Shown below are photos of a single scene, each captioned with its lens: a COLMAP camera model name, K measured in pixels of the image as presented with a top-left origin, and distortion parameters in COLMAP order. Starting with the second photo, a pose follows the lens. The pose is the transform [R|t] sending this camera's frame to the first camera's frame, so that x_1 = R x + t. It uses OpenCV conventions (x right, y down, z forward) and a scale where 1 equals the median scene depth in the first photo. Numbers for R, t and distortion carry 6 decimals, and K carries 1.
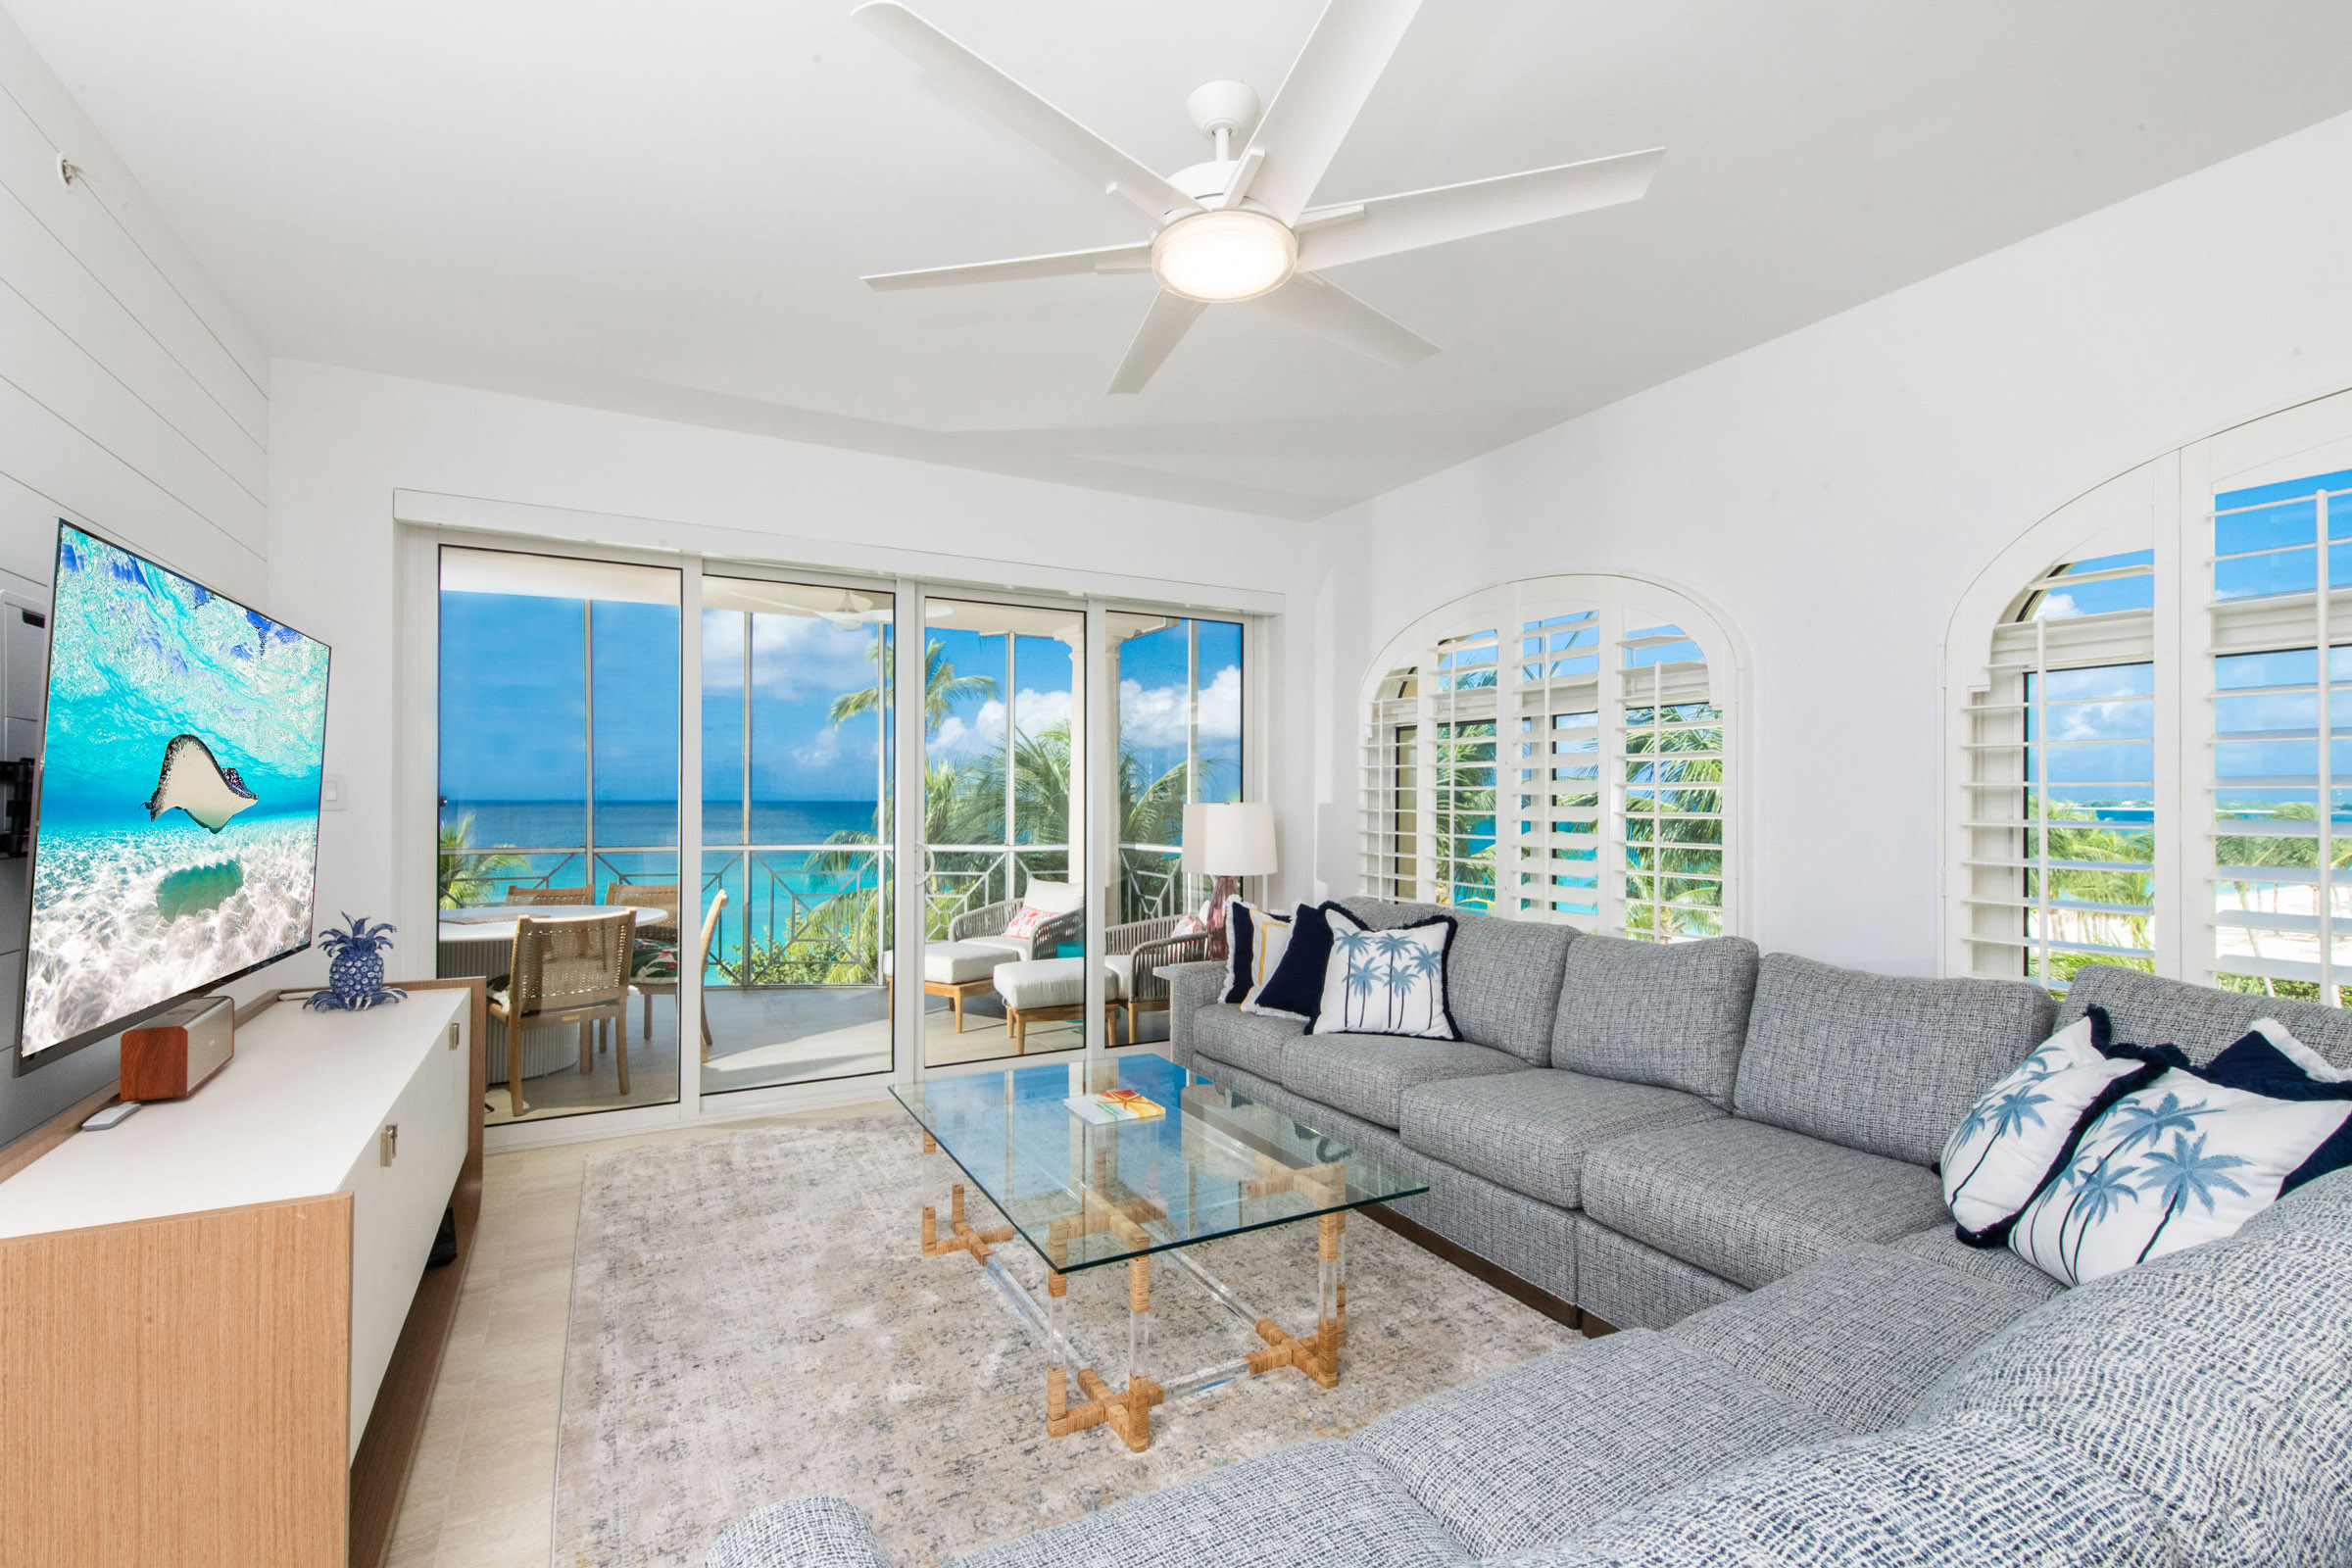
lens RADIAL K [[1018.6, 0, 1157.3], [0, 1018.6, 774.7], [0, 0, 1]] dist [-0.002077, -0.001247]
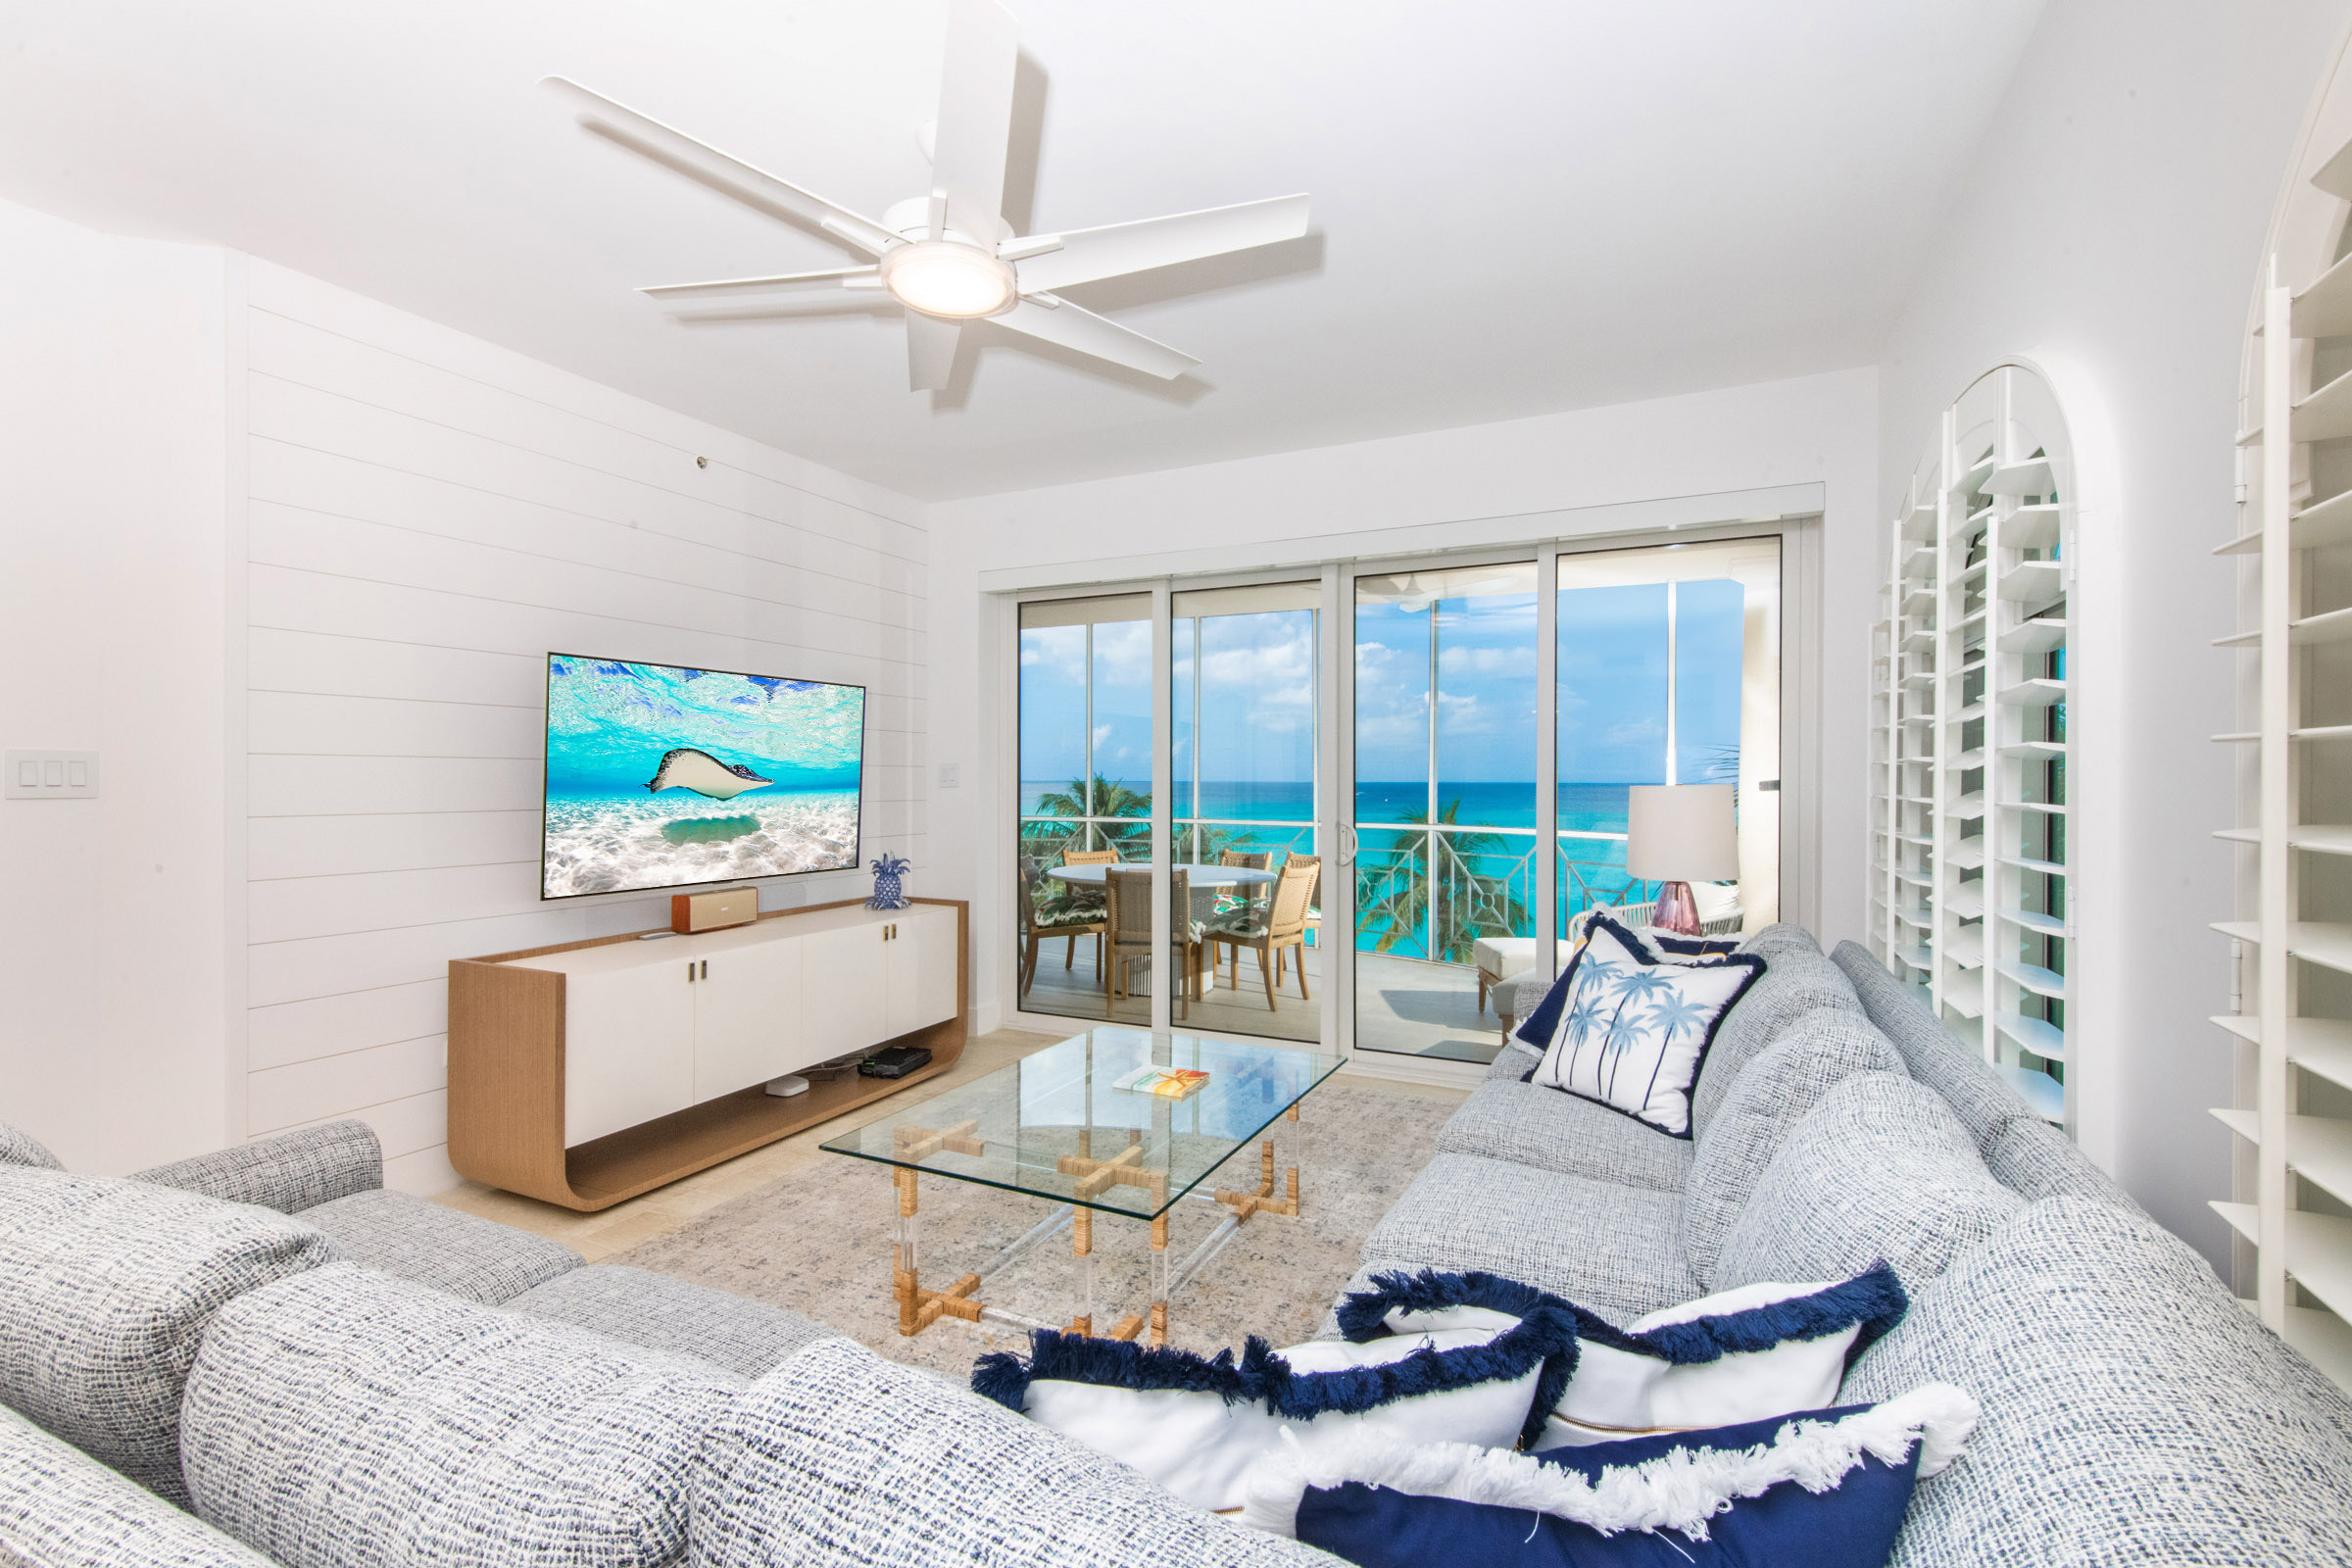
lens RADIAL K [[1018.6, 0, 1182.9], [0, 1018.6, 799.8], [0, 0, 1]] dist [-0.002077, -0.001247]
pose [[0.595316, 0.014426, -0.803362, 0.793174], [0.022508, 0.999147, 0.034621, 0.008257], [0.803176, -0.038693, 0.594483, 0.421826]]
